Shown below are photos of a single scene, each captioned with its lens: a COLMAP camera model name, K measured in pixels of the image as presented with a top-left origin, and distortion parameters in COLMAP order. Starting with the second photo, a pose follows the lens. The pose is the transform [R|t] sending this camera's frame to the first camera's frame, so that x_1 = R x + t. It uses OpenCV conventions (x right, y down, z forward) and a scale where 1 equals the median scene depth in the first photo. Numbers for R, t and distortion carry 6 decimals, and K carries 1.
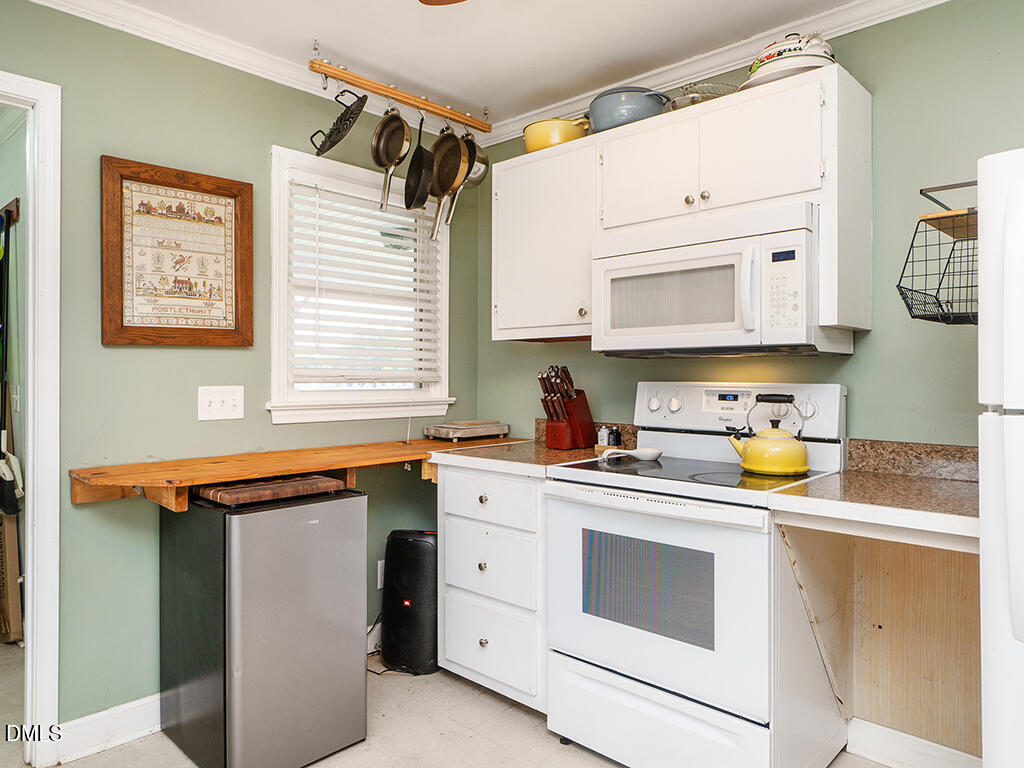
lens RADIAL K [[693.2, 0, 491.0], [0, 693.2, 367.3], [0, 0, 1]] dist [-0.004909, 0.002350]
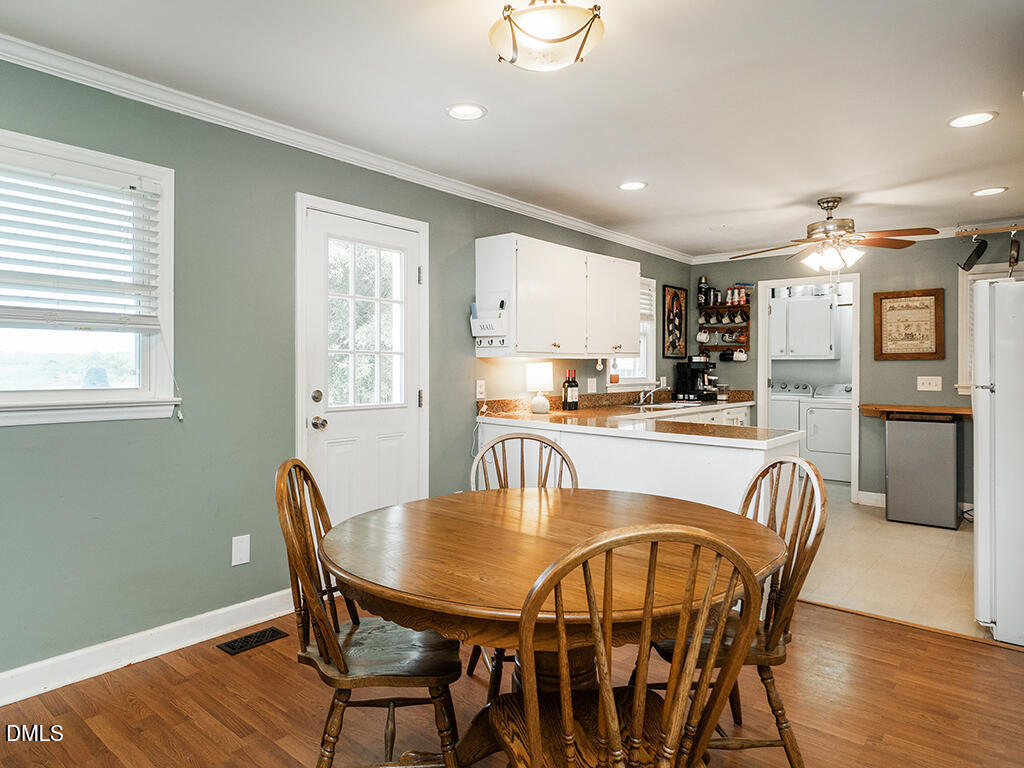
lens RADIAL K [[612.5, 0, 492.0], [0, 612.5, 368.9], [0, 0, 1]] dist [0.006240, 0.000050]
pose [[0.059683, 0.005087, -0.998204, 1.646733], [0.001110, 0.999986, 0.005162, -0.011461], [0.998217, -0.001416, 0.059676, -0.622739]]
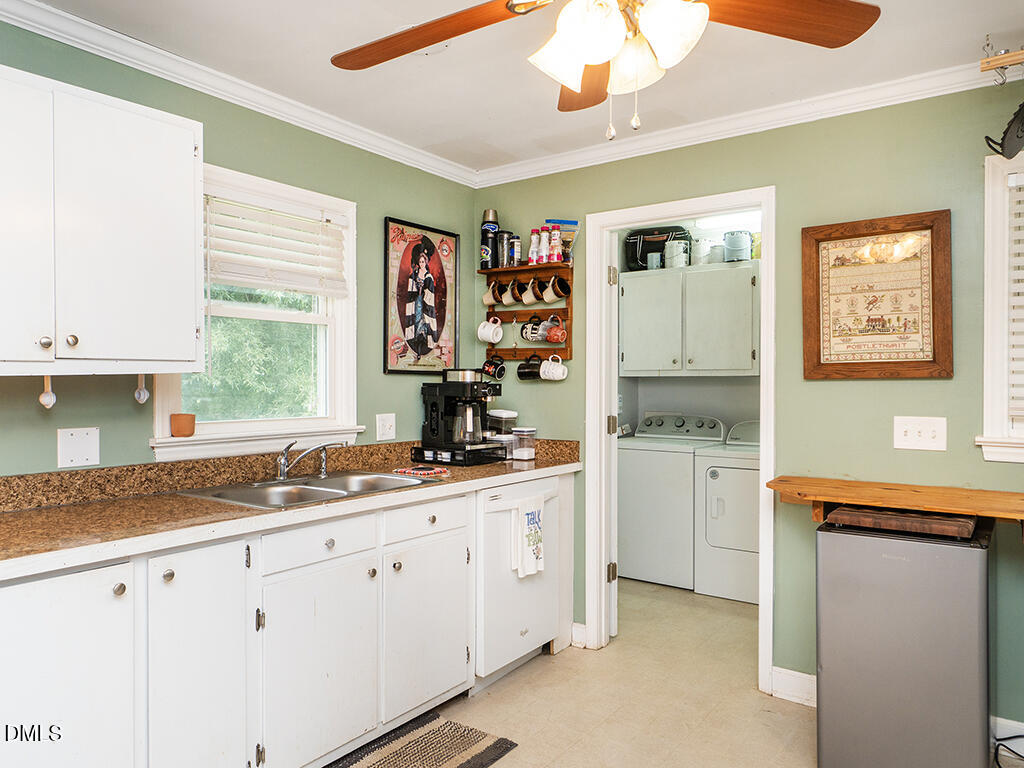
lens RADIAL K [[693.2, 0, 515.1], [0, 693.2, 383.8], [0, 0, 1]] dist [-0.004909, 0.002350]
pose [[0.148405, 0.001178, -0.988926, 0.542993], [0.002048, 0.999997, 0.001499, -0.024618], [0.988924, -0.002248, 0.148403, 0.267499]]
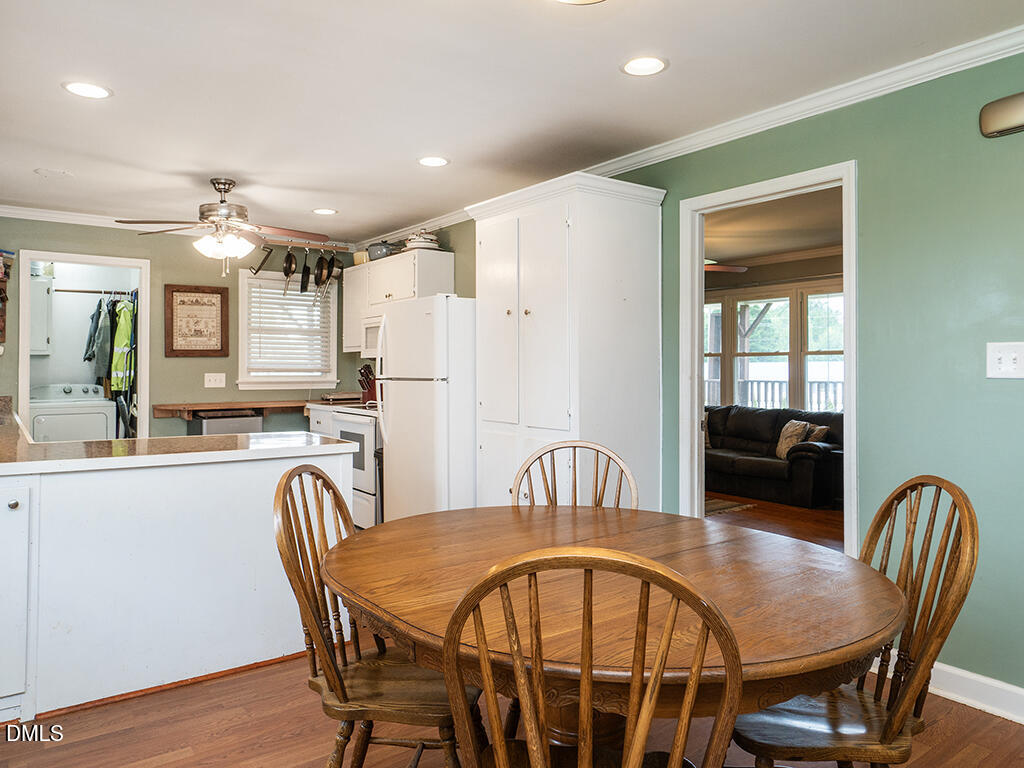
lens RADIAL K [[693.2, 0, 502.9], [0, 693.2, 356.0], [0, 0, 1]] dist [-0.004909, 0.002350]
pose [[0.989451, -0.007272, -0.144683, 0.954464], [0.005874, 0.999932, -0.010088, -0.003118], [0.144747, 0.009132, 0.989427, -1.237901]]
